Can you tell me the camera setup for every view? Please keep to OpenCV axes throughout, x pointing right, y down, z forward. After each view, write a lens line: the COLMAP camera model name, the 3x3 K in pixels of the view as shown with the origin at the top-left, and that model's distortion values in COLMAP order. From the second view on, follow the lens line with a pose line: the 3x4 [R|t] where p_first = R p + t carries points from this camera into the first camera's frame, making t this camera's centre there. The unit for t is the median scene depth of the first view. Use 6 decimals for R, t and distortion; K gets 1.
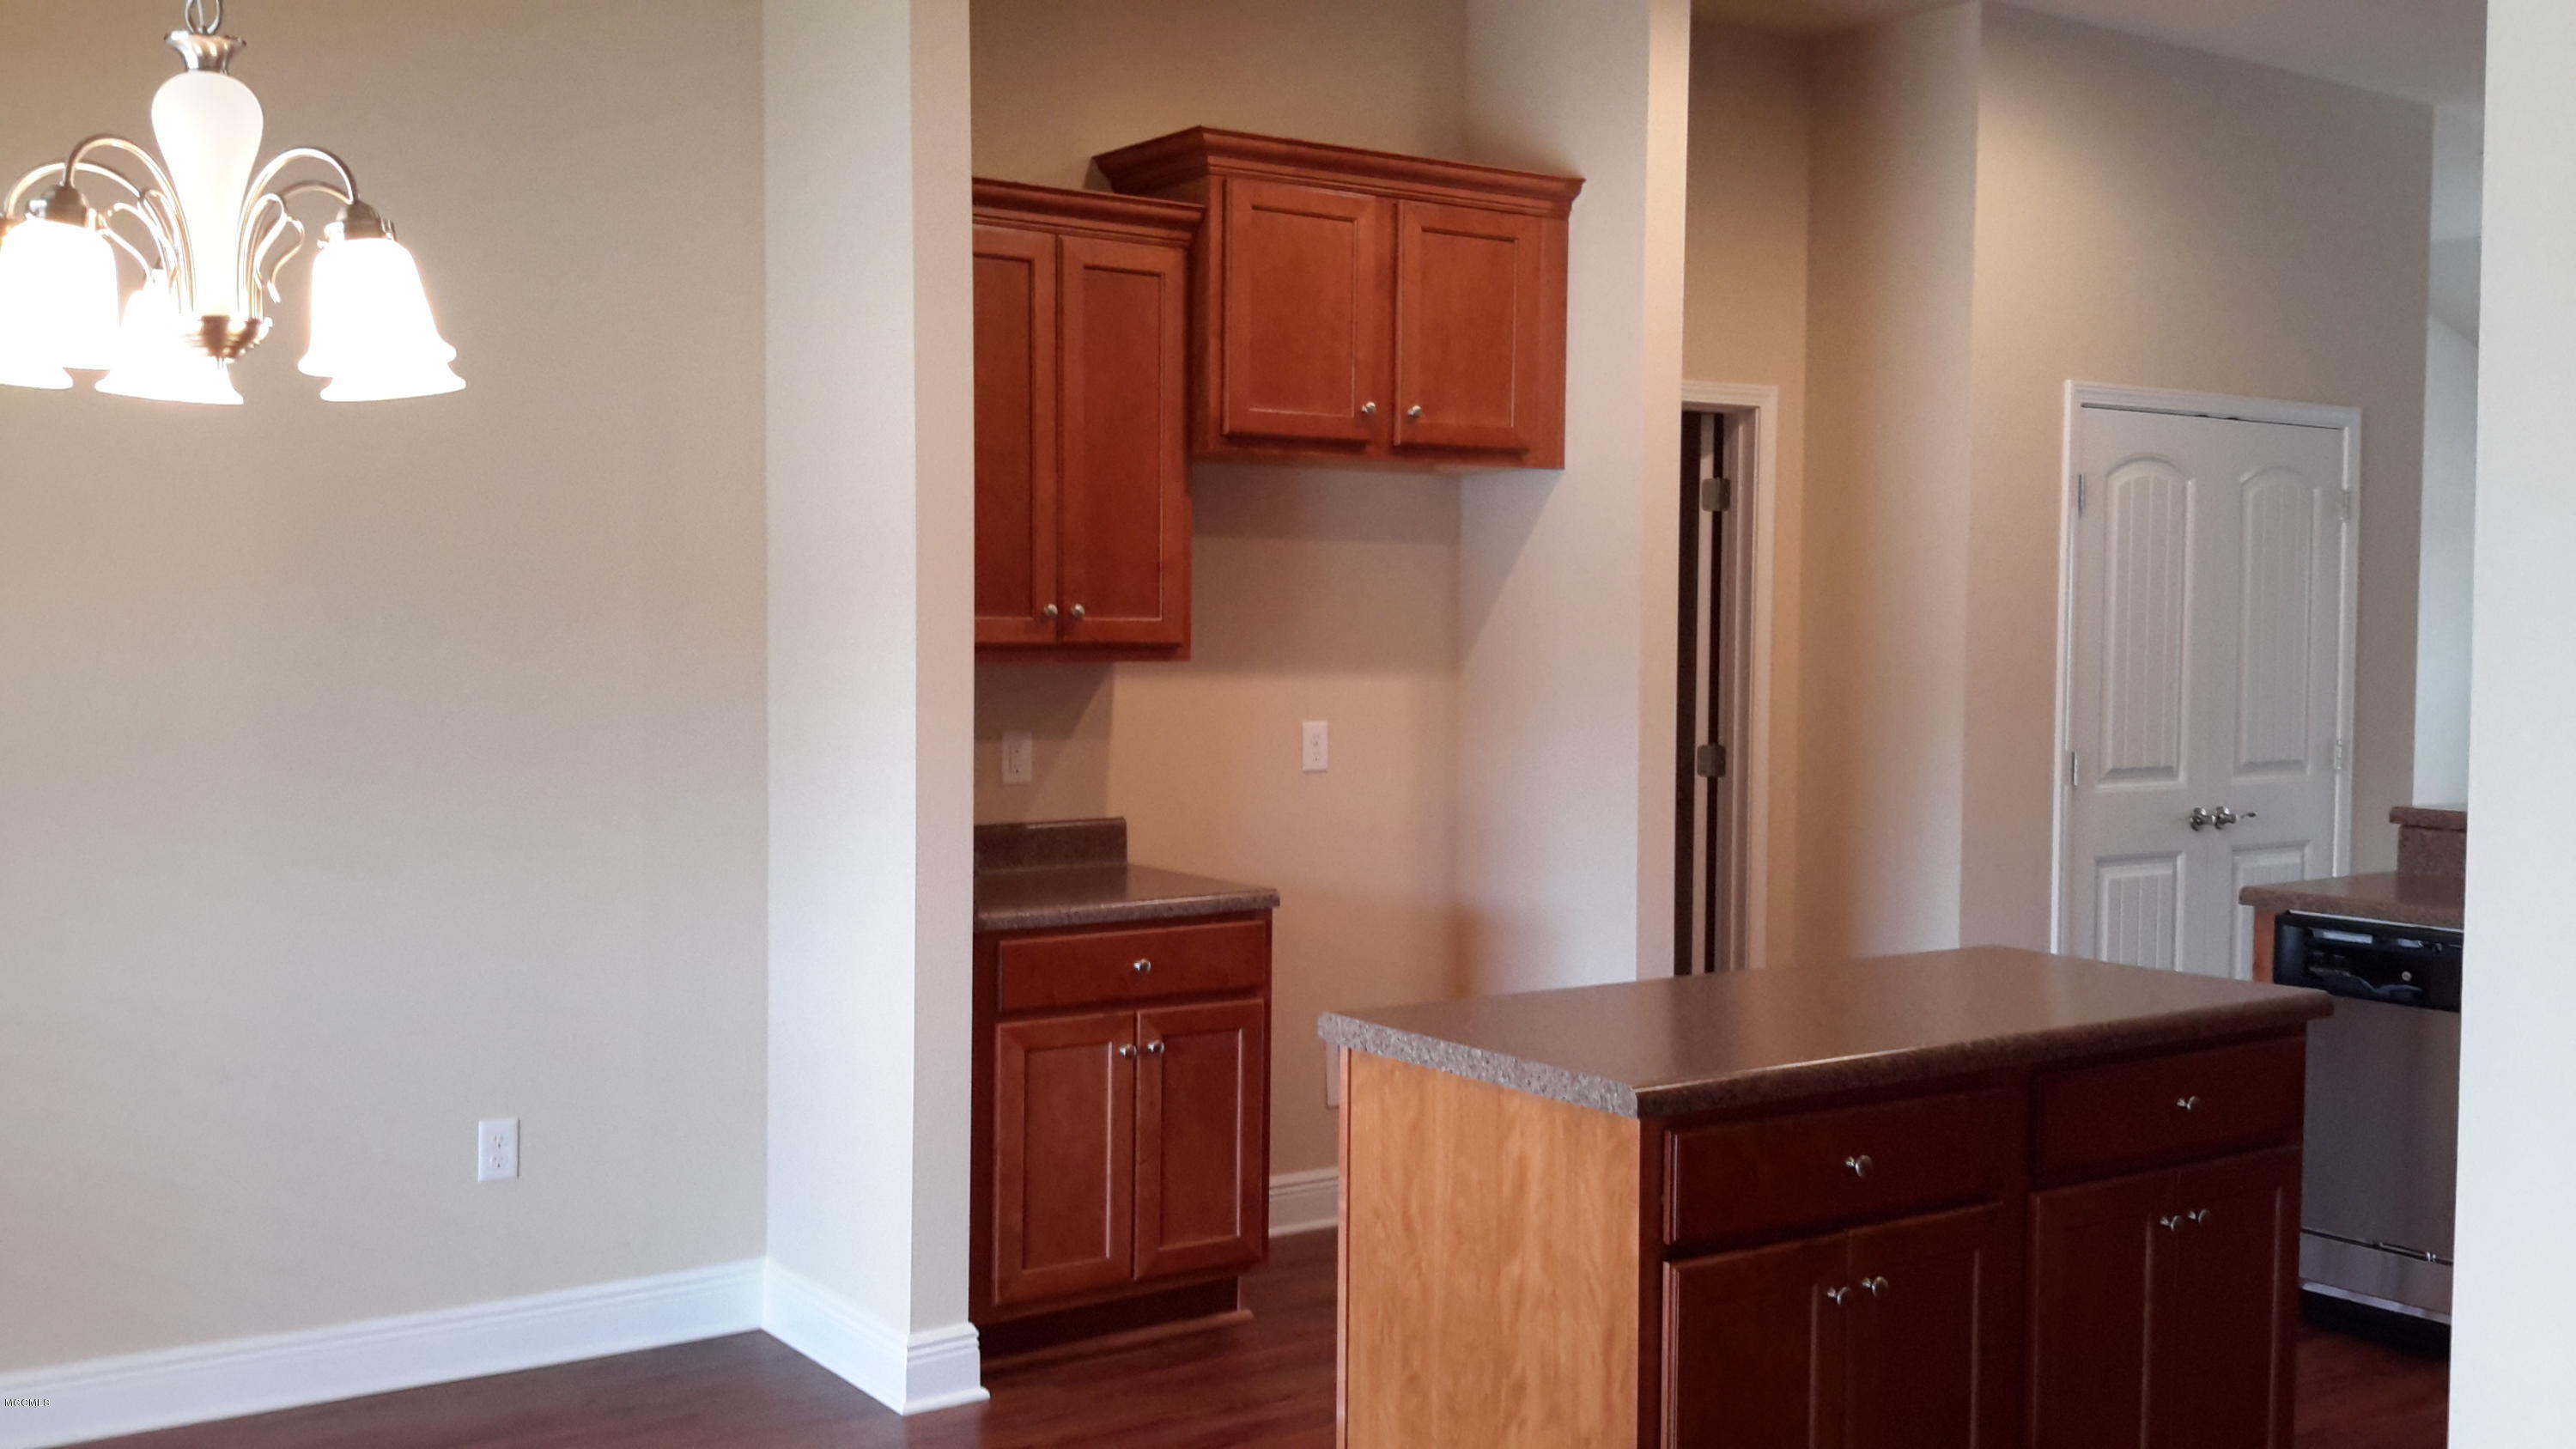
lens RADIAL K [[2384.1, 0, 1288.0], [0, 2384.1, 724.5], [0, 0, 1]] dist [0.084534, 0.000393]
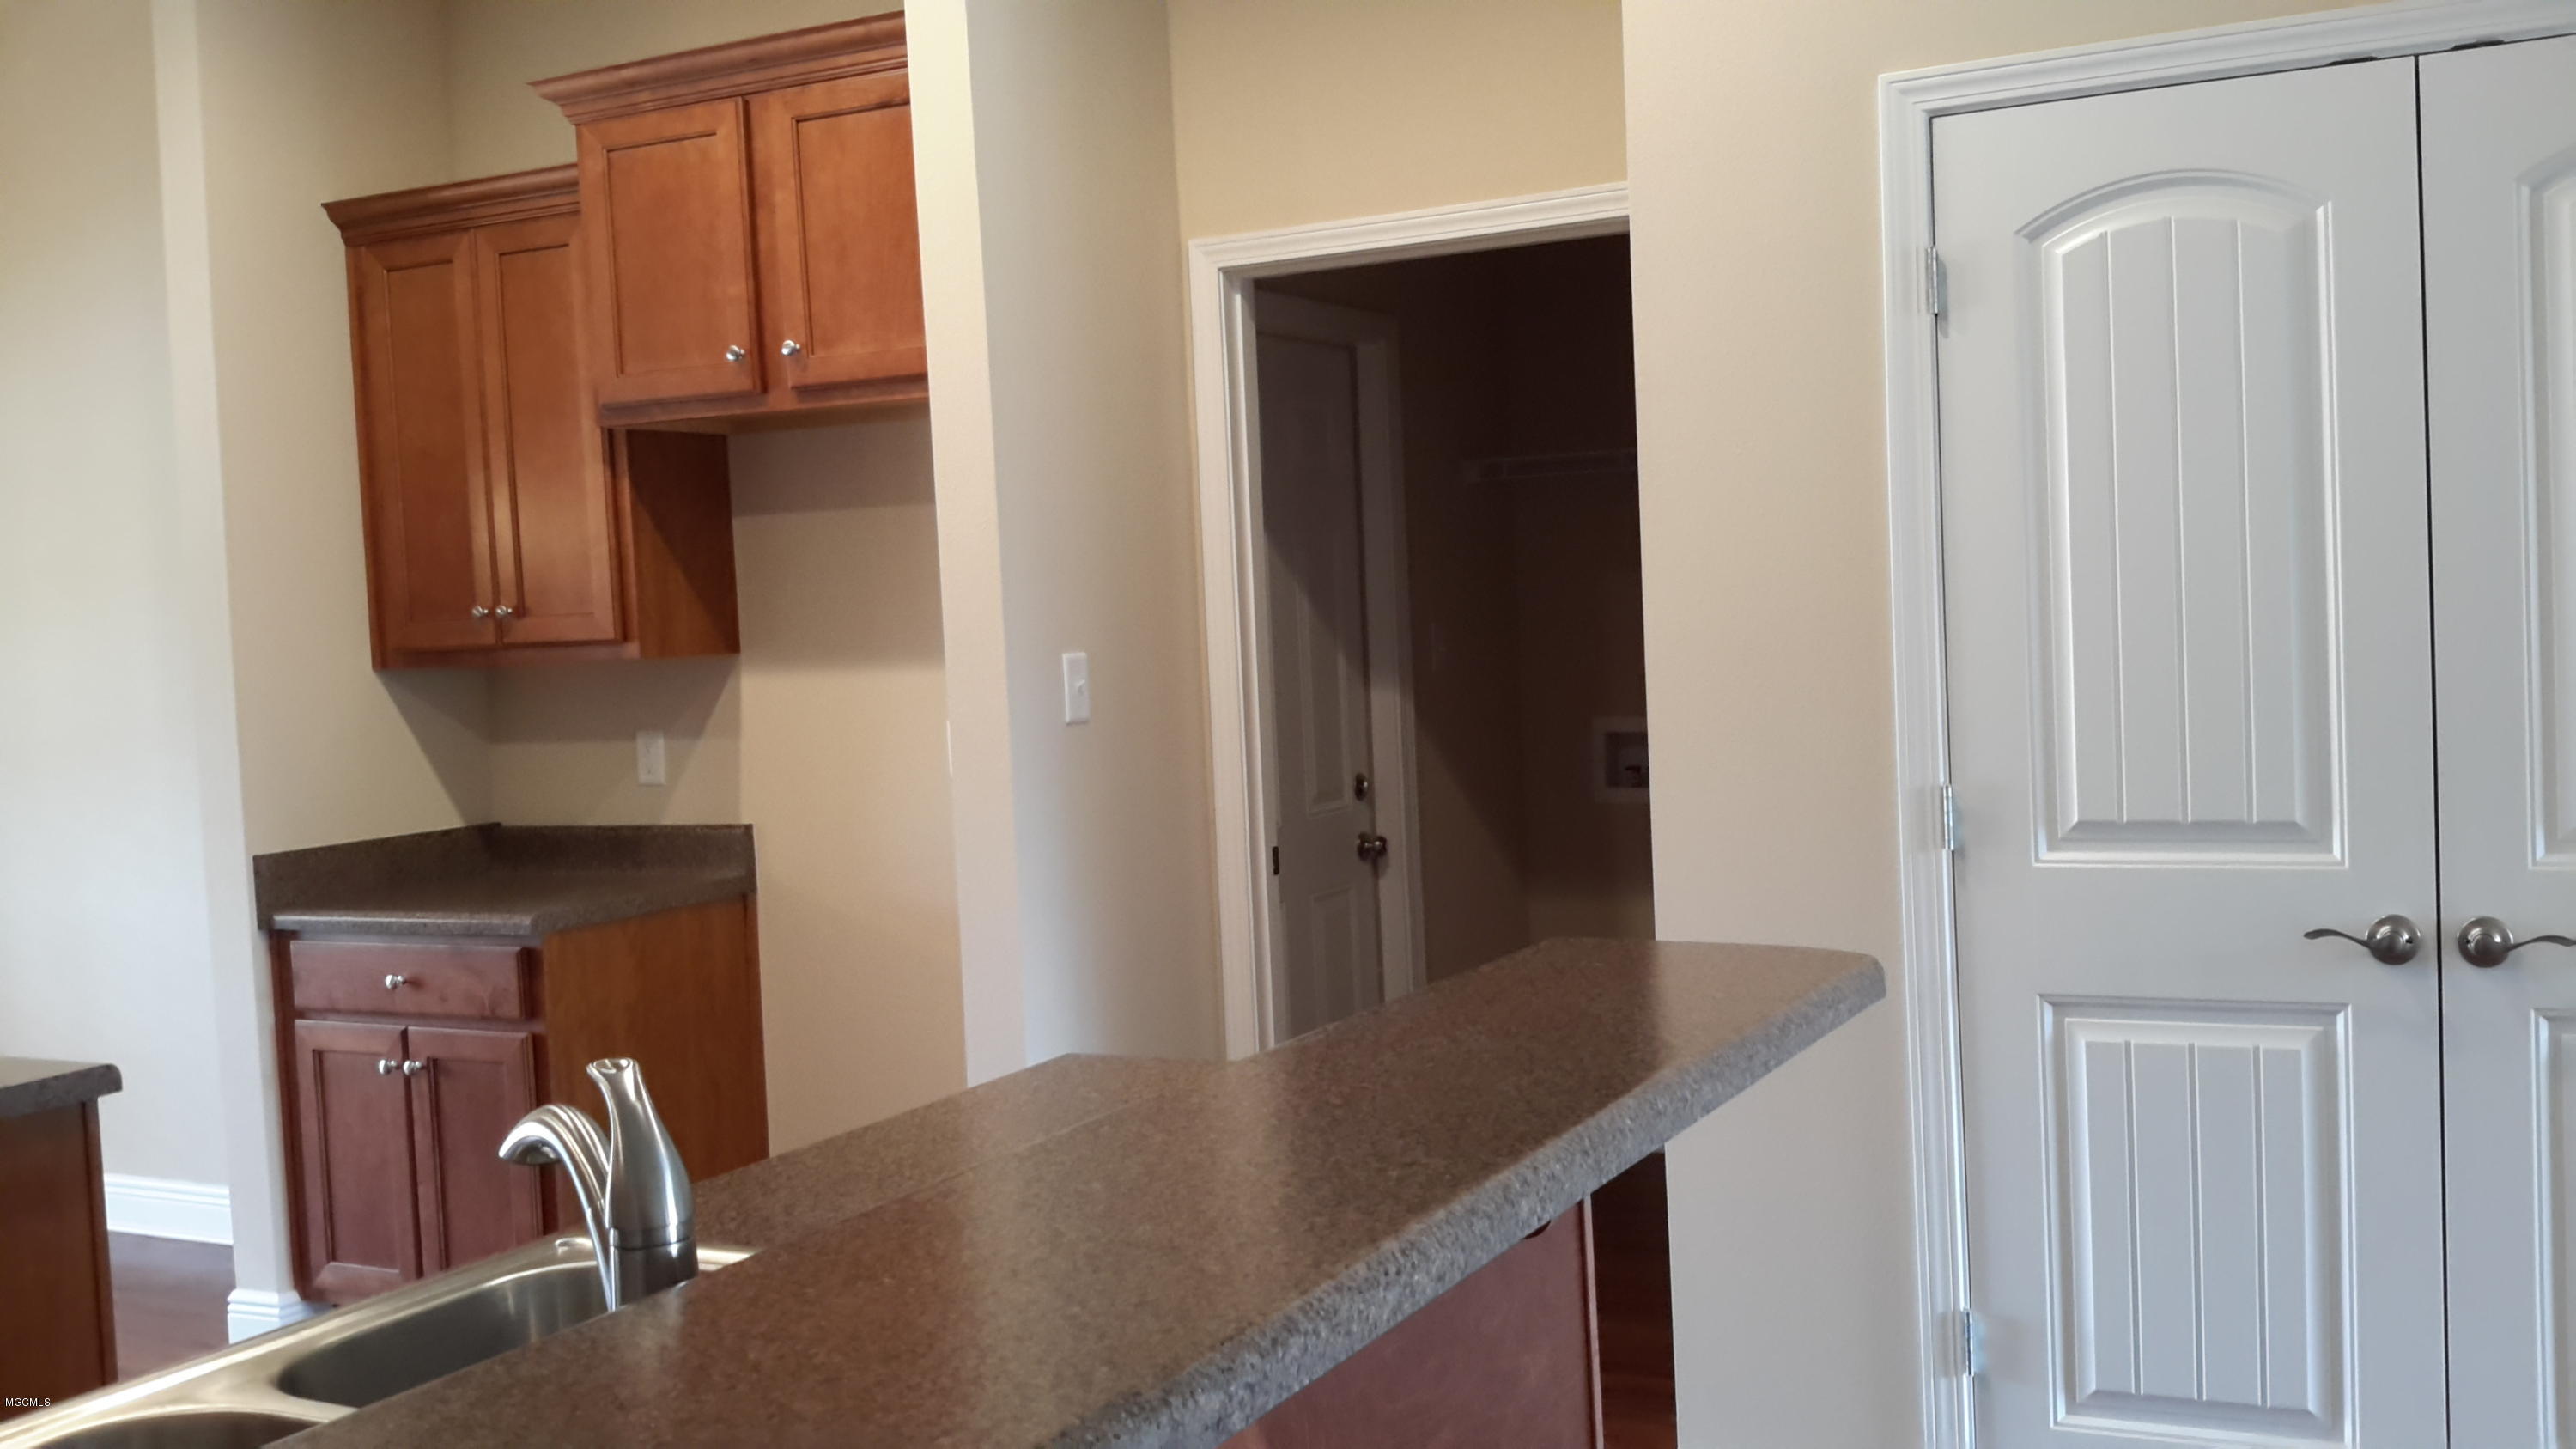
lens RADIAL K [[2433.0, 0, 1288.0], [0, 2433.0, 724.5], [0, 0, 1]] dist [0.036918, -0.107676]
pose [[0.467085, 0.016717, -0.884055, 0.908395], [0.014352, 0.999546, 0.026484, -0.022397], [0.884096, -0.025059, 0.466633, 0.789548]]
